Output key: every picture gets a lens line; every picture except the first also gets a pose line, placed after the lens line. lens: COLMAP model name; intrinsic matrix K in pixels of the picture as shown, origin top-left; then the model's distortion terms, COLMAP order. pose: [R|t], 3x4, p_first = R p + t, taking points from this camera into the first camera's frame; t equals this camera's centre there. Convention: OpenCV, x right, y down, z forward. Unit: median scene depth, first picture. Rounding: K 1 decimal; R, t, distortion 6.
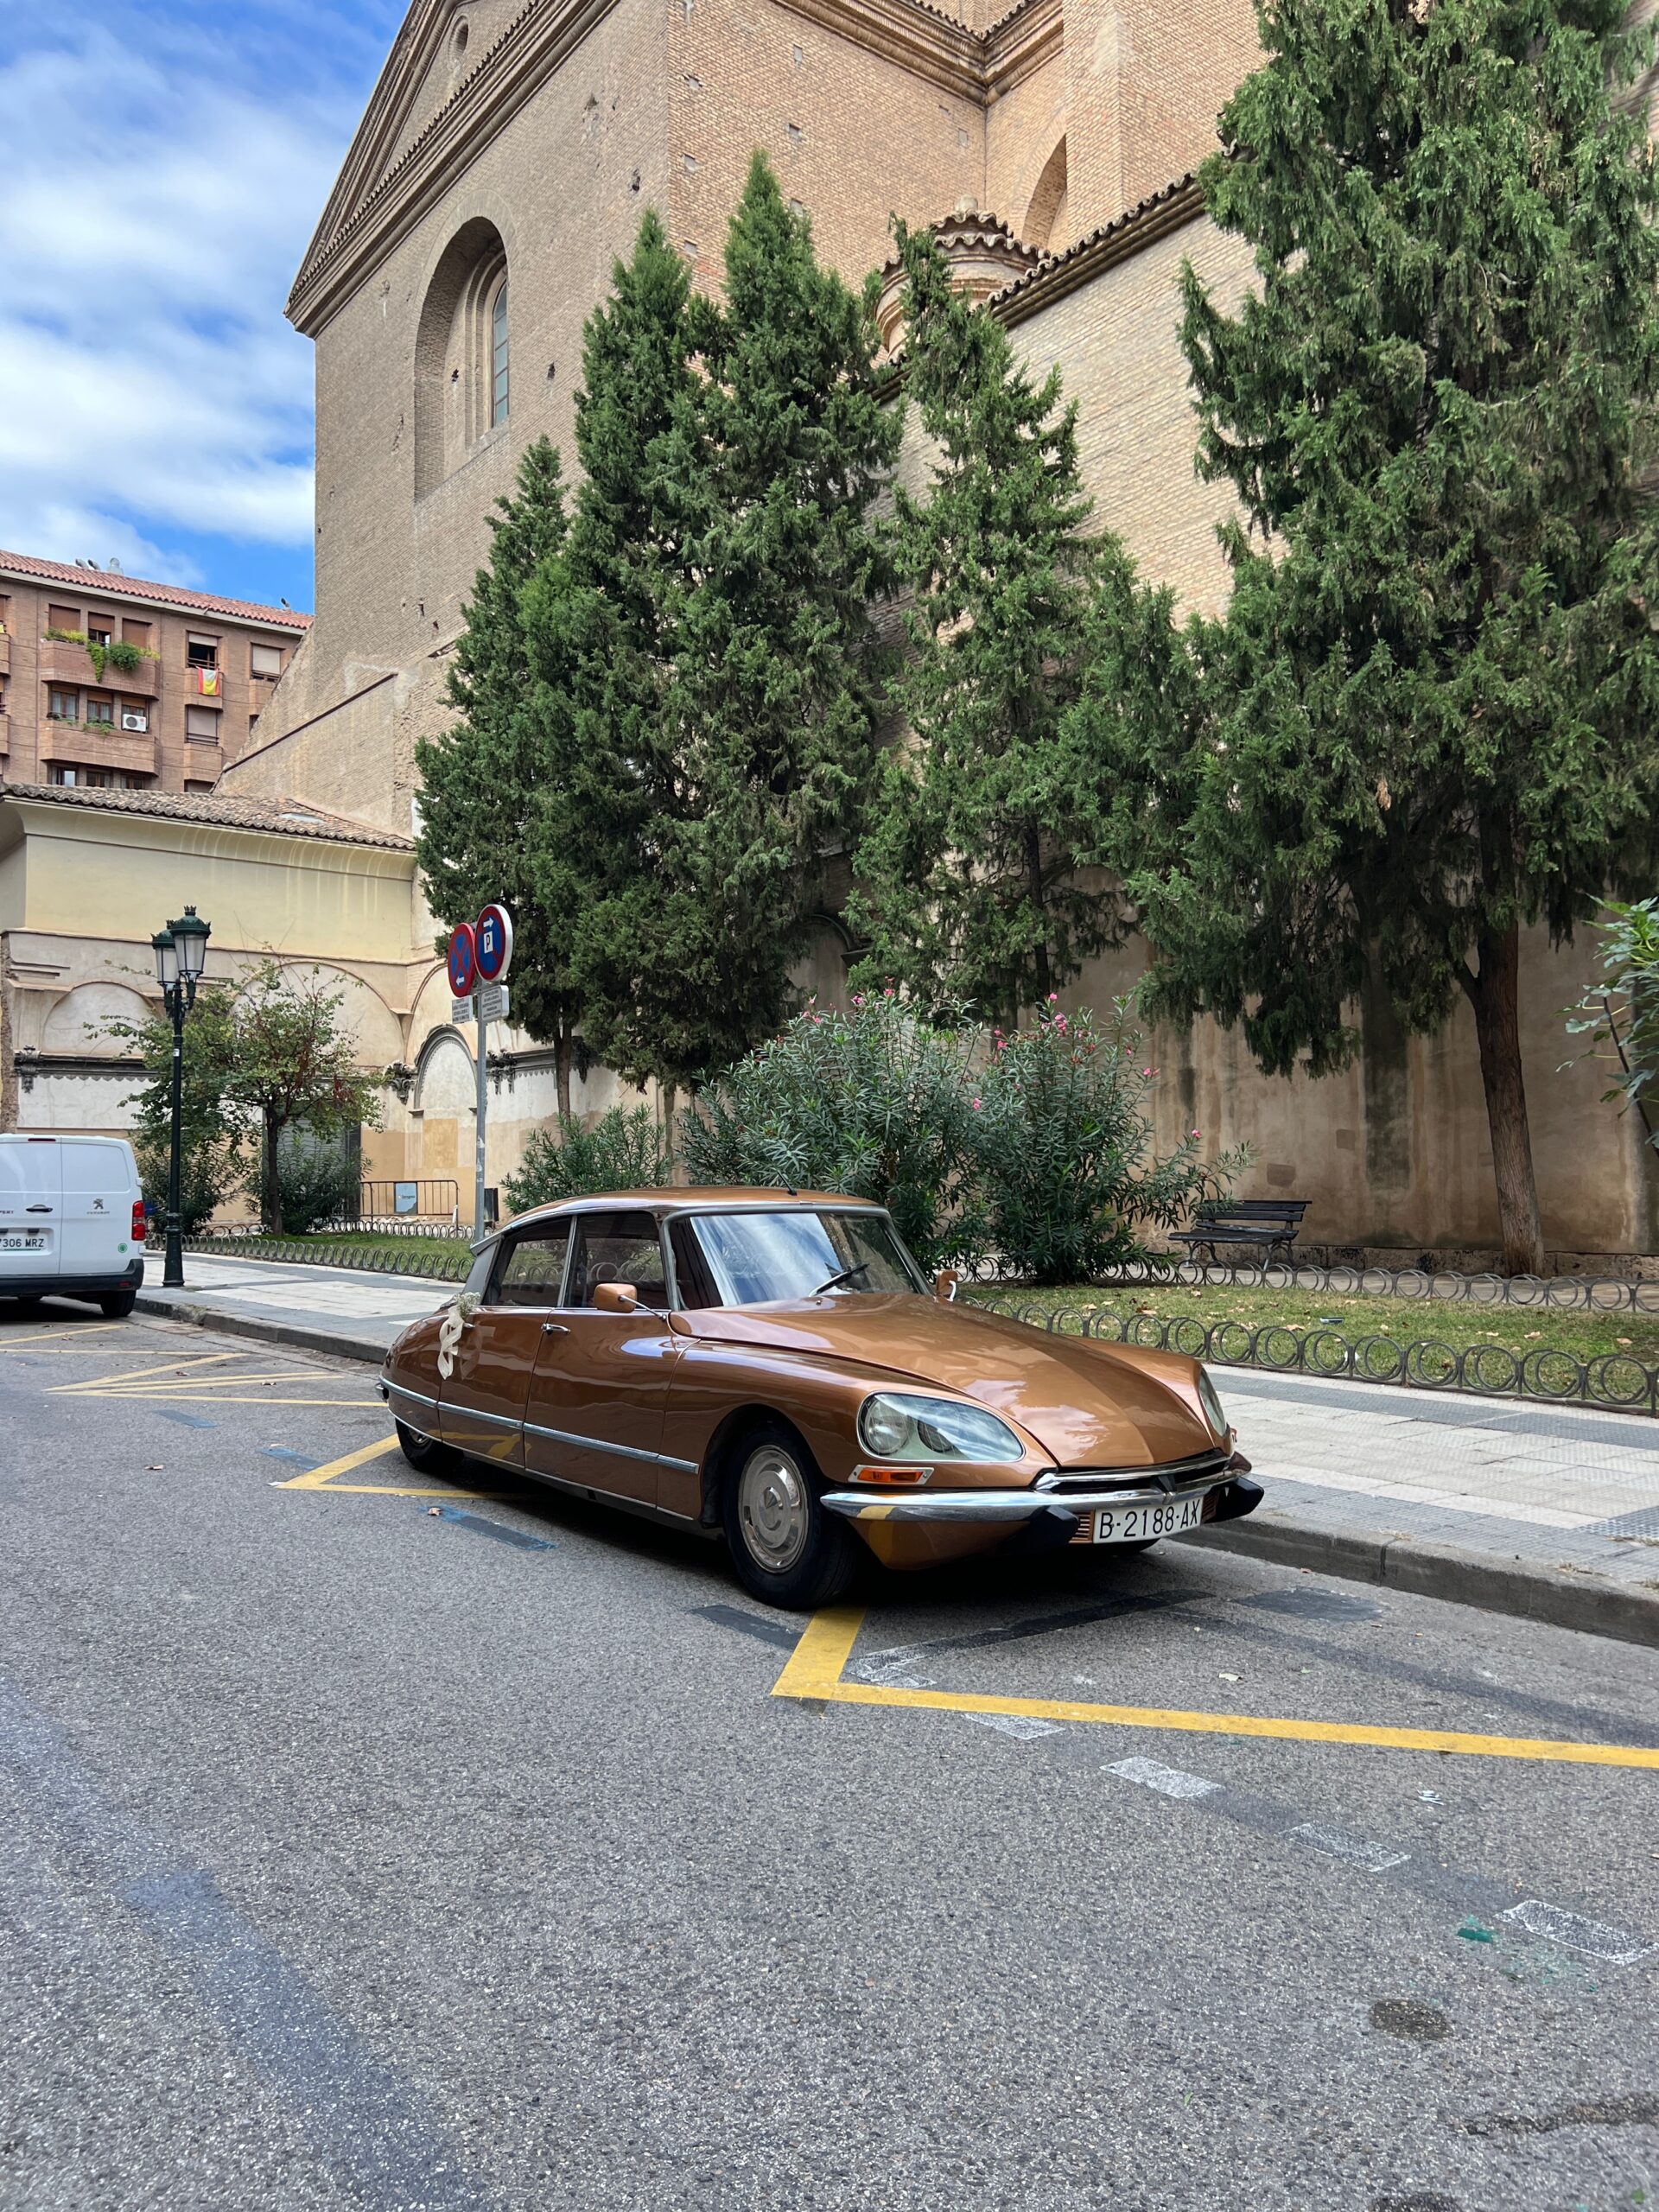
lens RADIAL K [[1662.2, 0, 827.8], [0, 1662.2, 1108.8], [0, 0, 1]] dist [0.027104, -0.007775]
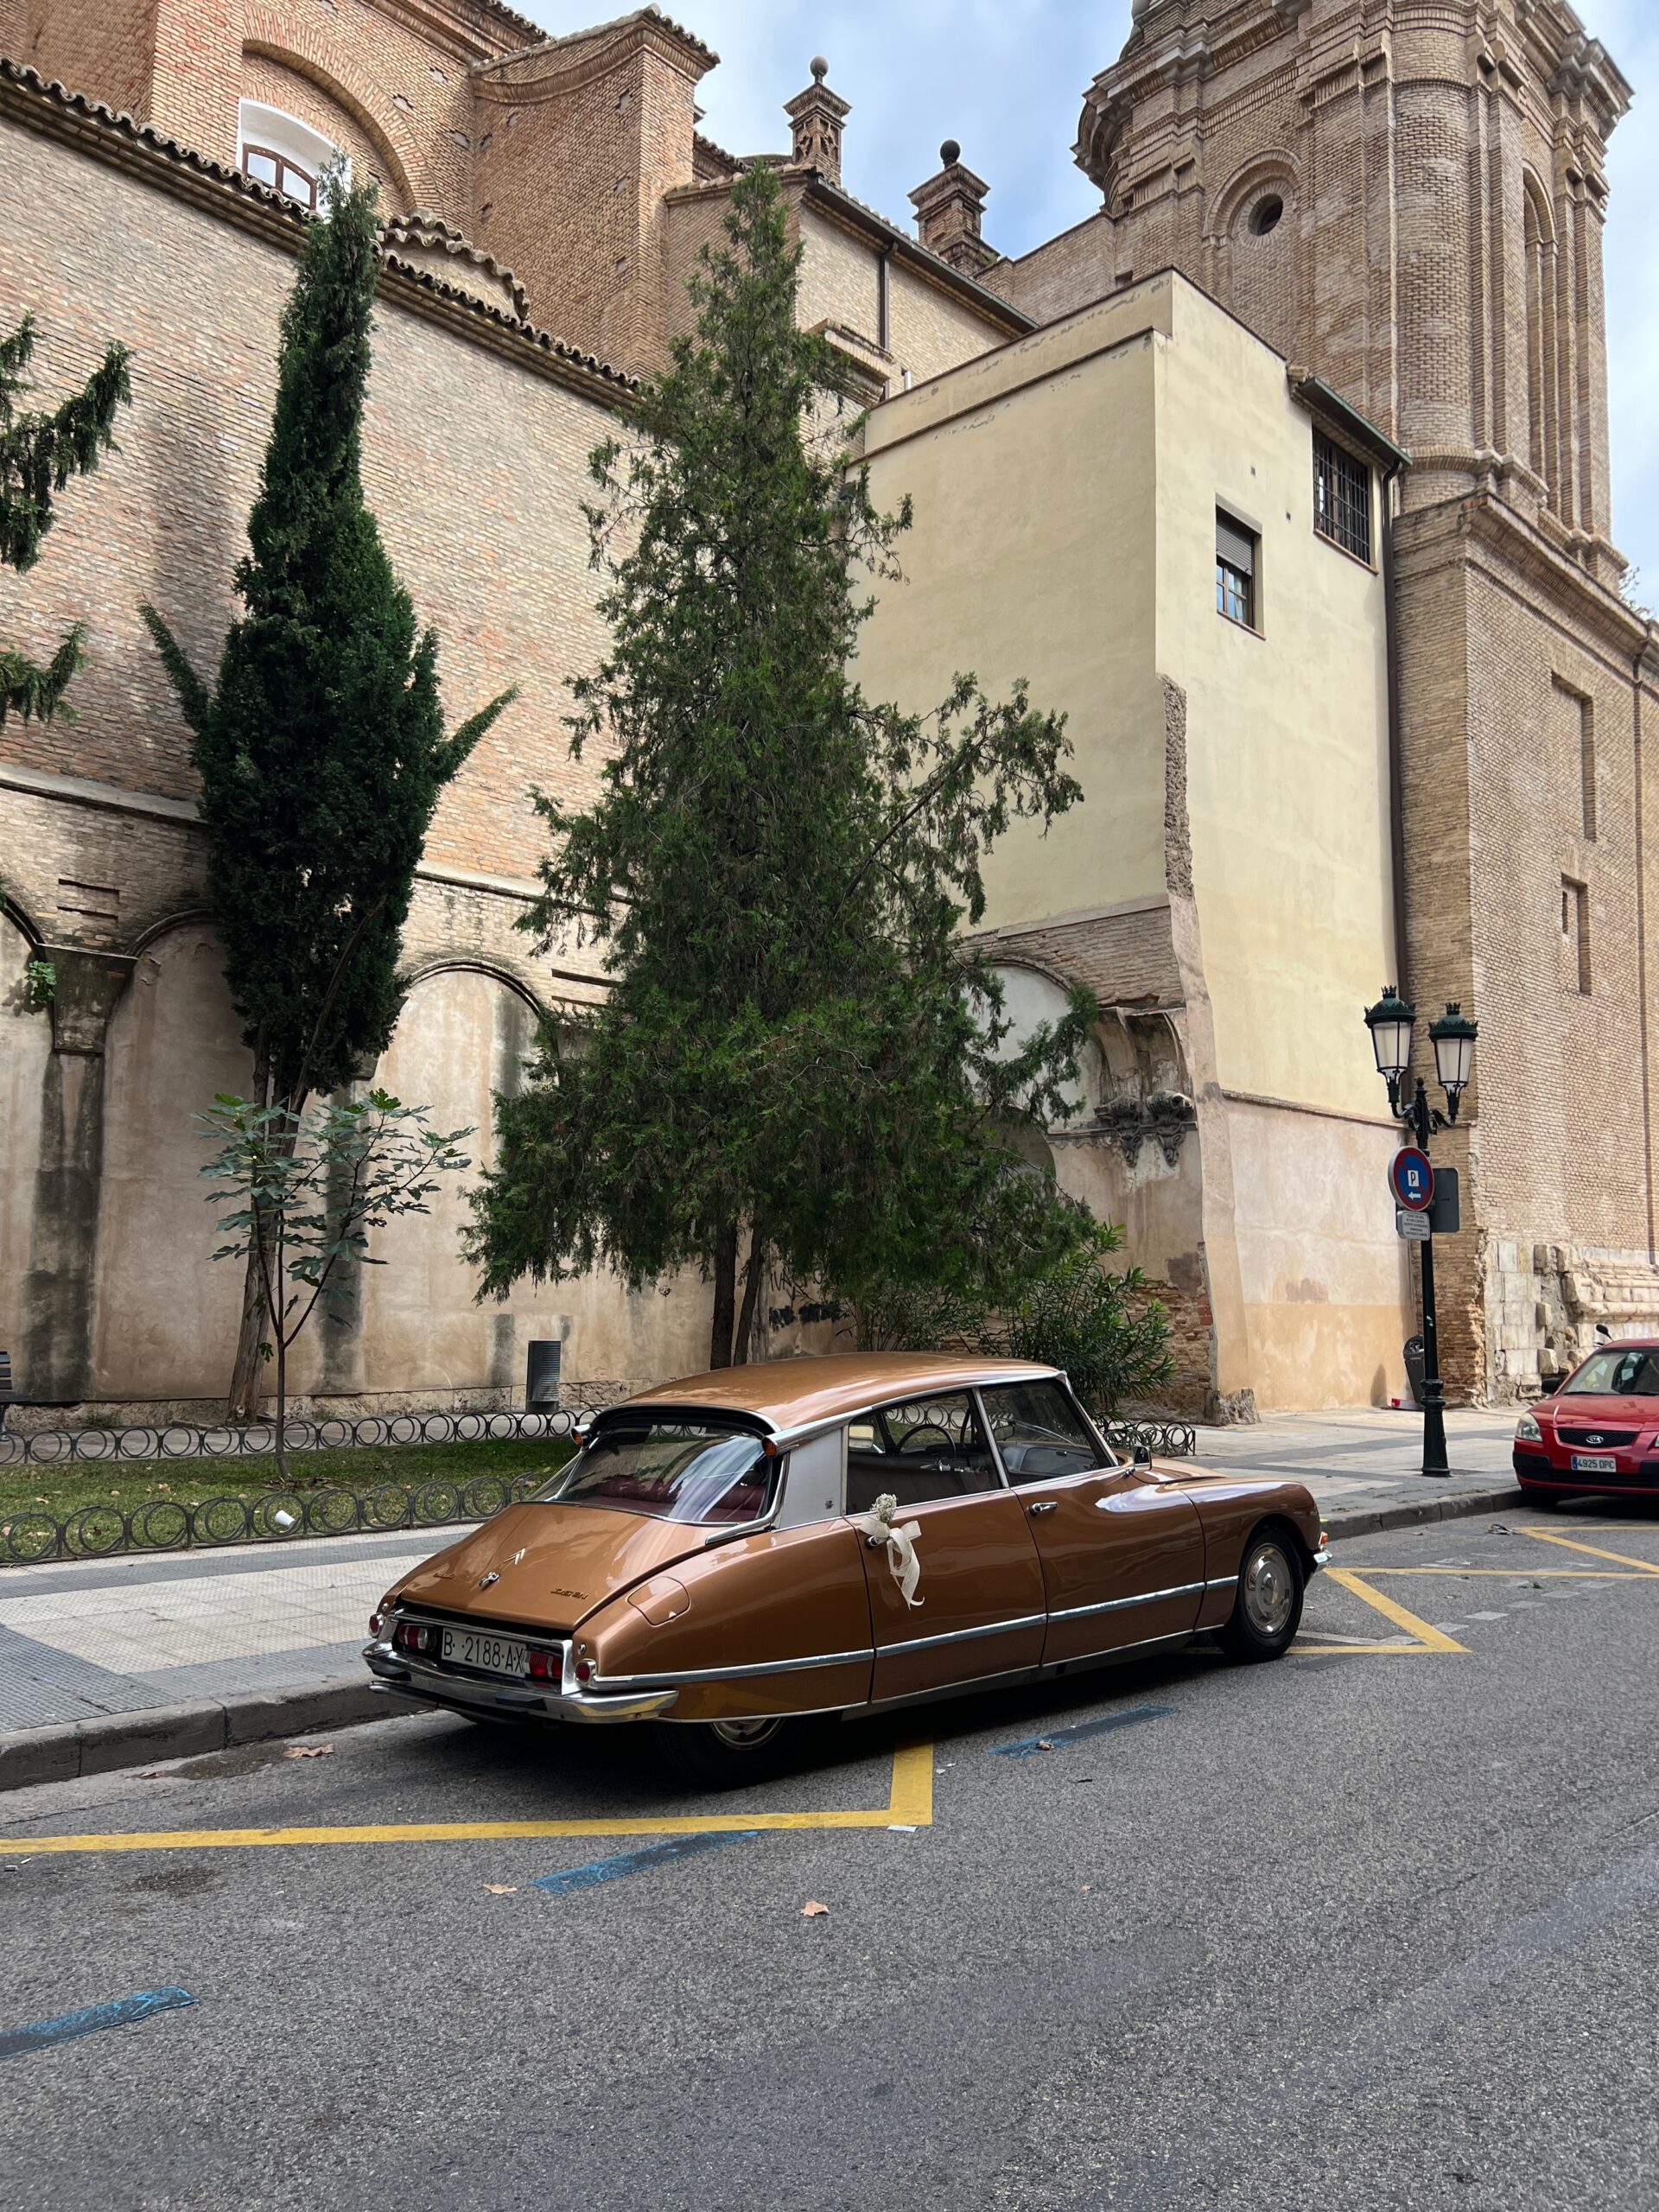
lens RADIAL K [[1662.2, 0, 845.7], [0, 1662.2, 1092.1], [0, 0, 1]] dist [0.027104, -0.007775]
pose [[-0.152855, 0.130823, 0.979551, -1.160986], [-0.048986, 0.988978, -0.139726, 0.034612], [-0.987034, -0.069342, -0.144762, 1.308964]]
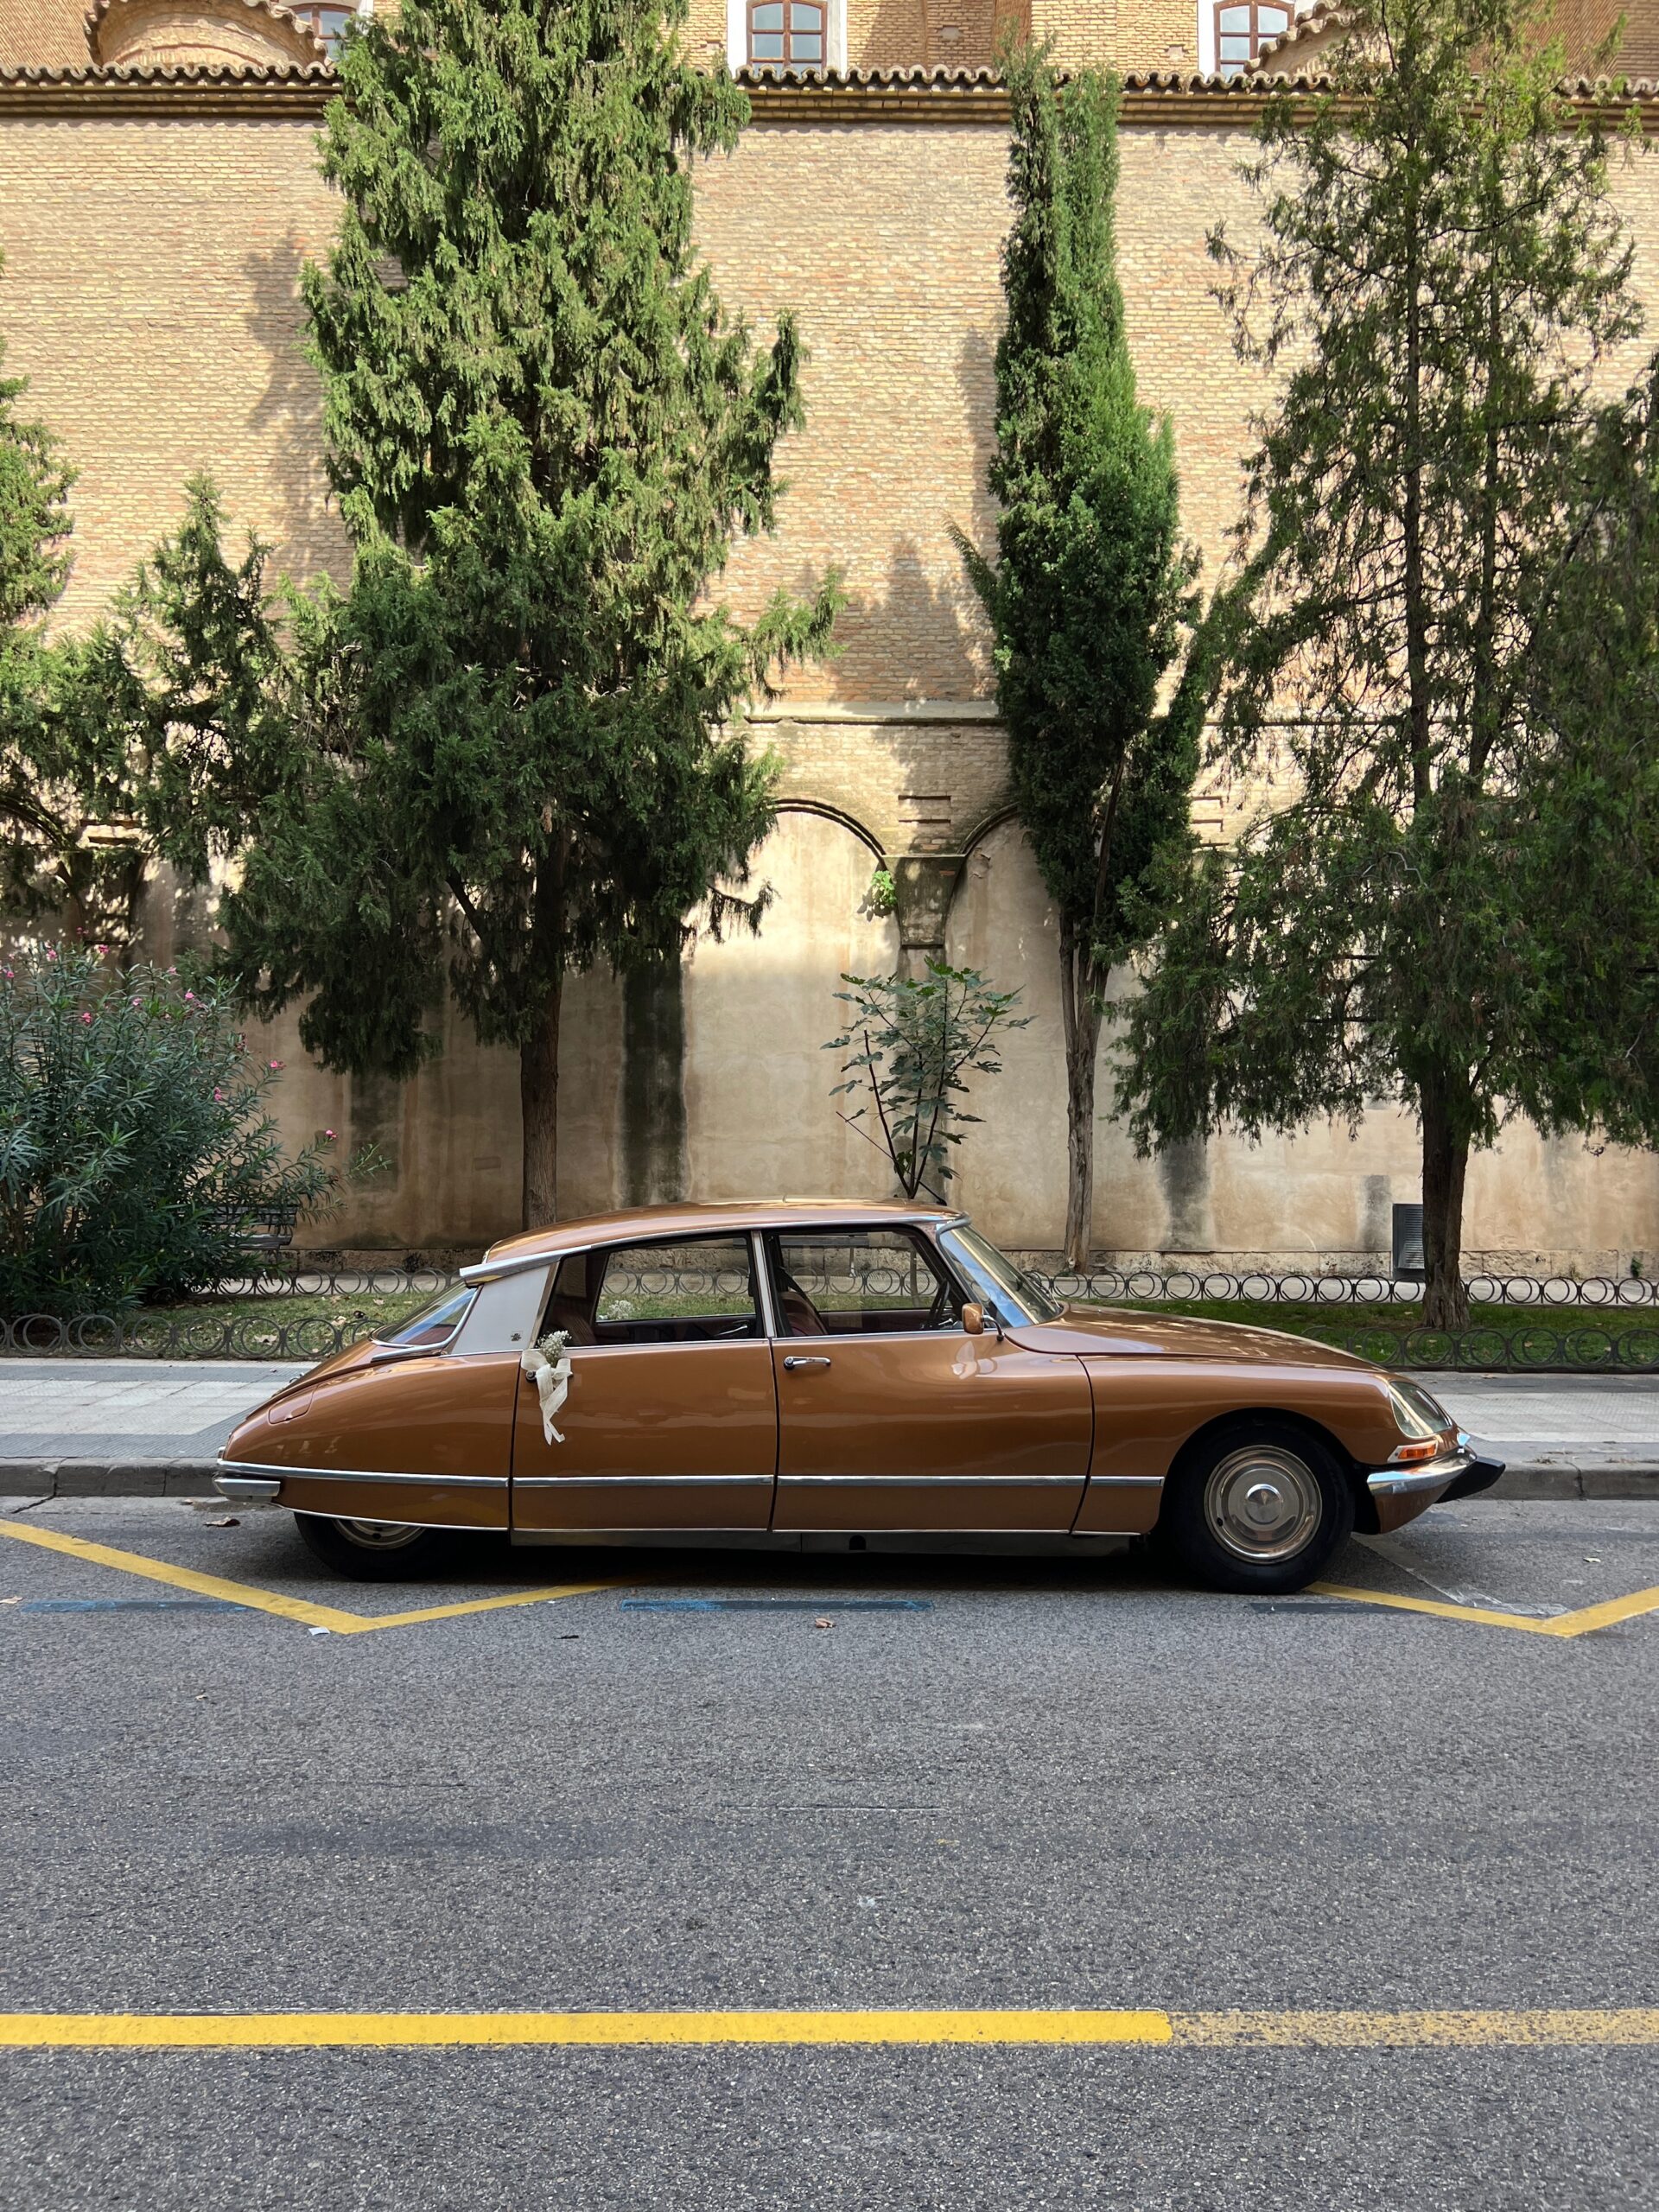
lens RADIAL K [[1662.2, 0, 844.8], [0, 1662.2, 1117.0], [0, 0, 1]] dist [0.027104, -0.007775]
pose [[0.595447, 0.032310, 0.802744, -0.881251], [-0.037414, 0.999222, -0.012465, 0.013072], [-0.802523, -0.022612, 0.596193, 0.487229]]
